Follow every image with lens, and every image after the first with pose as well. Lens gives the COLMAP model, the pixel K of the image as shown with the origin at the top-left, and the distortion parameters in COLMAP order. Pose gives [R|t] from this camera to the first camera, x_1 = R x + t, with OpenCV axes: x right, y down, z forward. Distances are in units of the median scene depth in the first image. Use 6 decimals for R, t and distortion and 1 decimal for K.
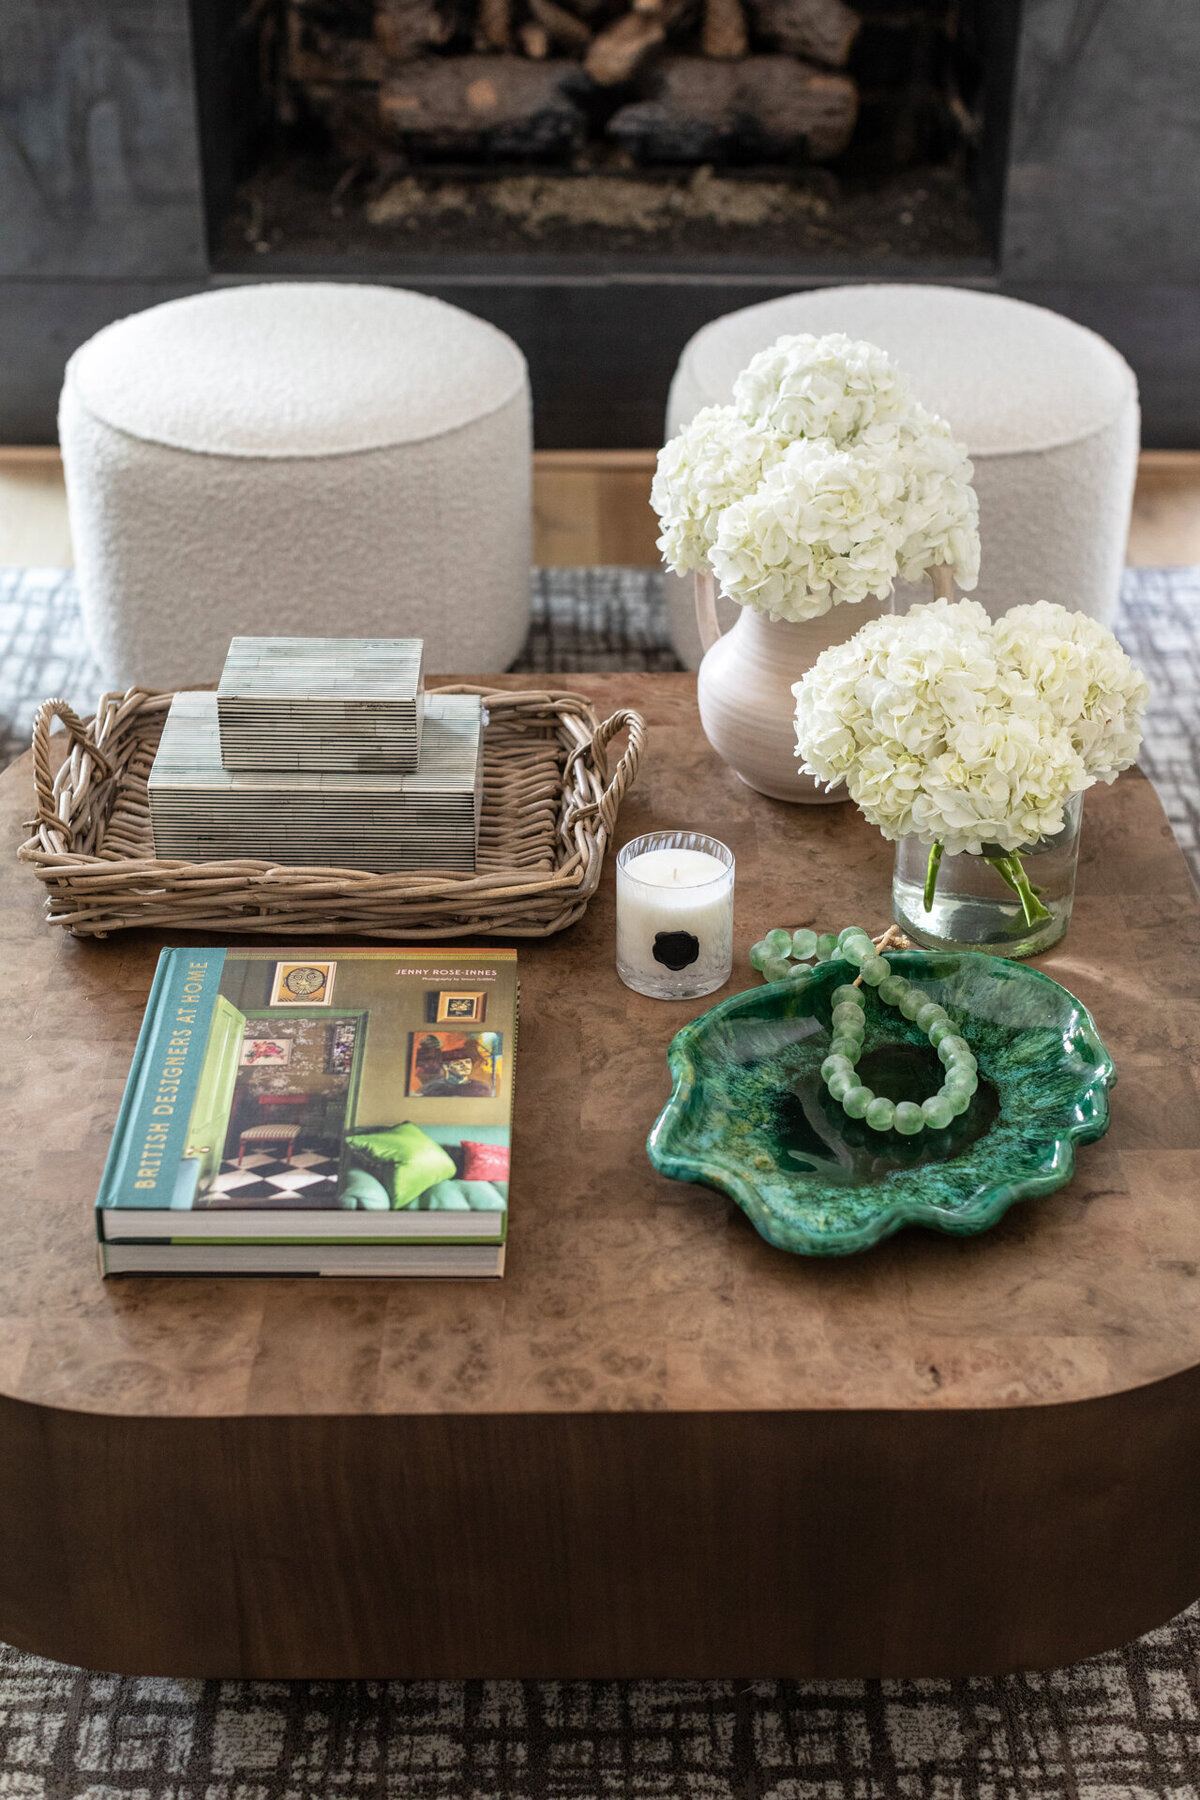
lens RADIAL K [[2591.1, 0, 598.7], [0, 2591.1, 906.7], [0, 0, 1]] dist [0.019815, 0.000000]
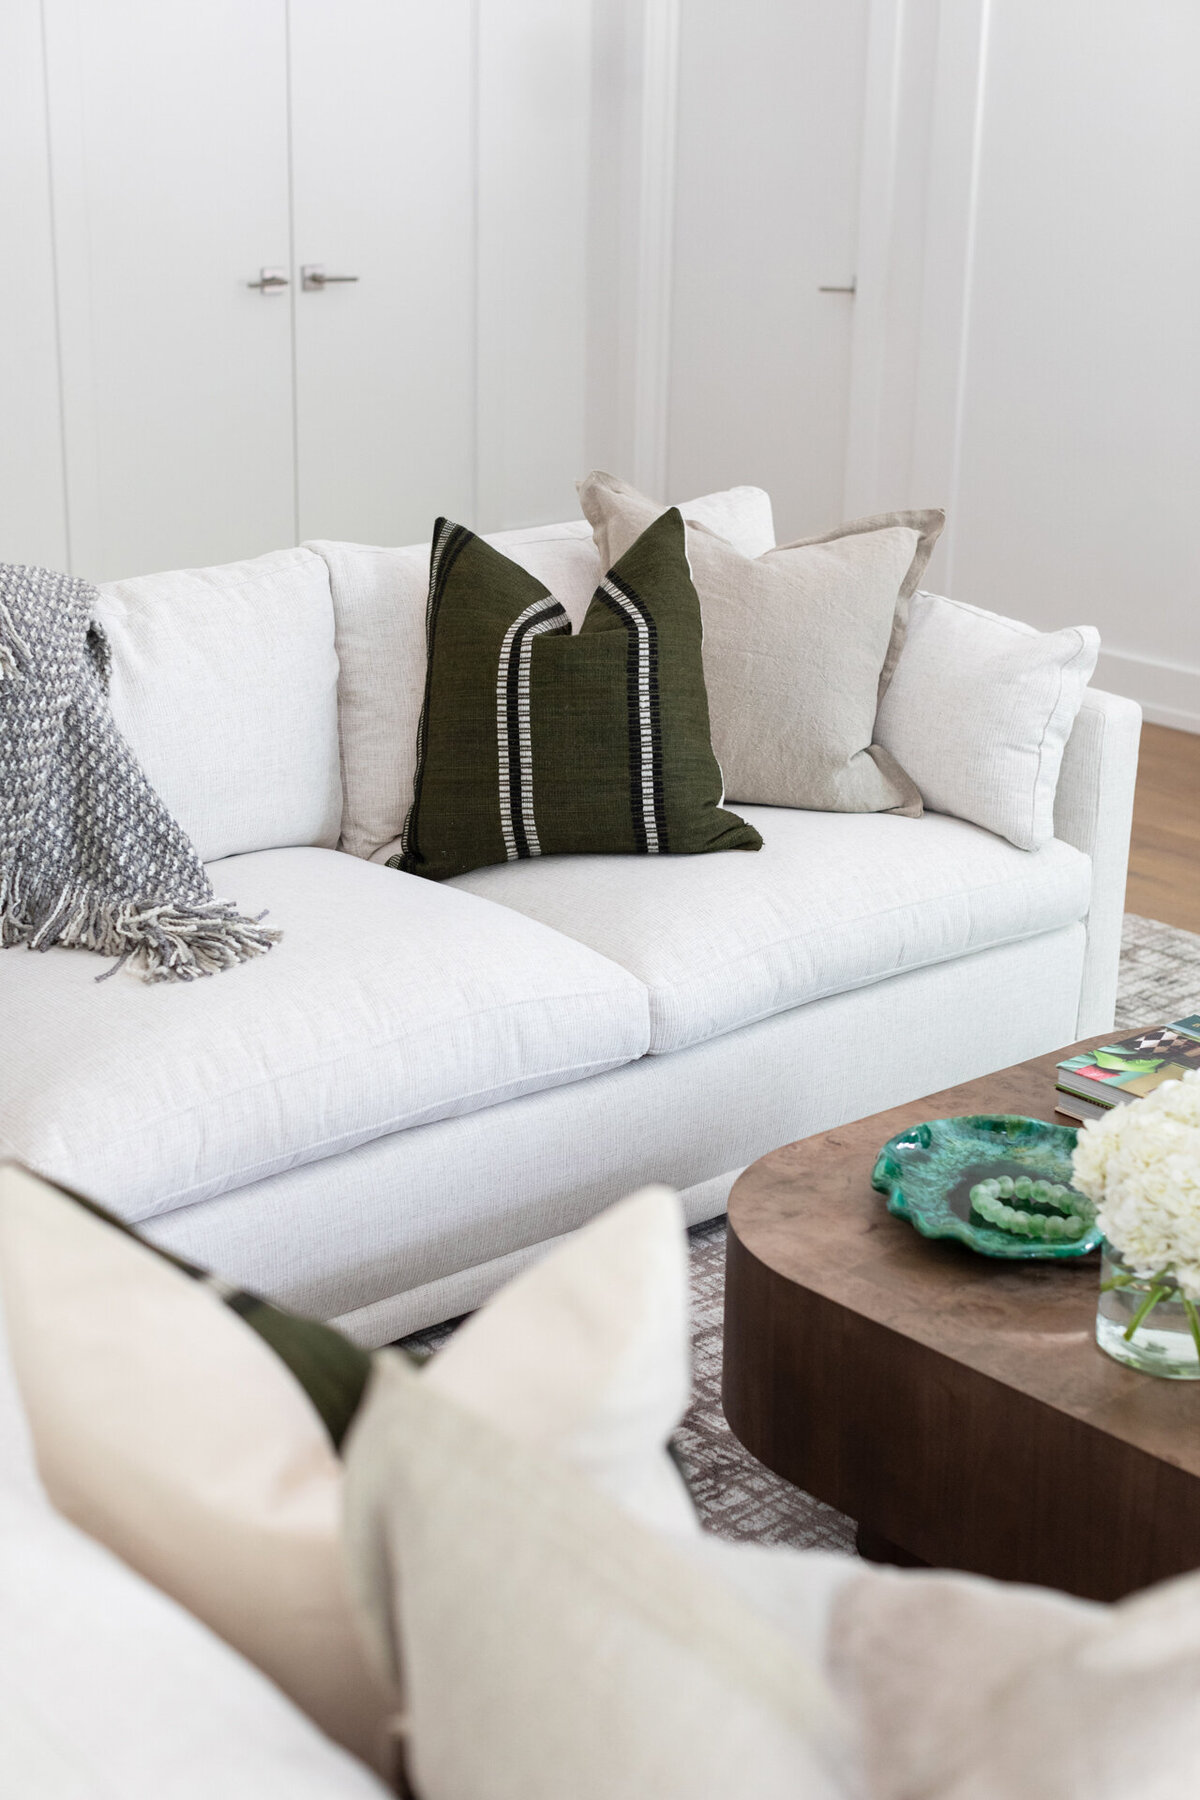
lens RADIAL K [[2591.1, 0, 599.5], [0, 2591.1, 900.5], [0, 0, 1]] dist [0.019815, 0.000000]
pose [[-0.764494, 0.181665, -0.618503, 1.174324], [-0.348614, 0.690549, 0.633727, -0.898366], [0.542233, 0.700099, -0.464590, 1.421943]]
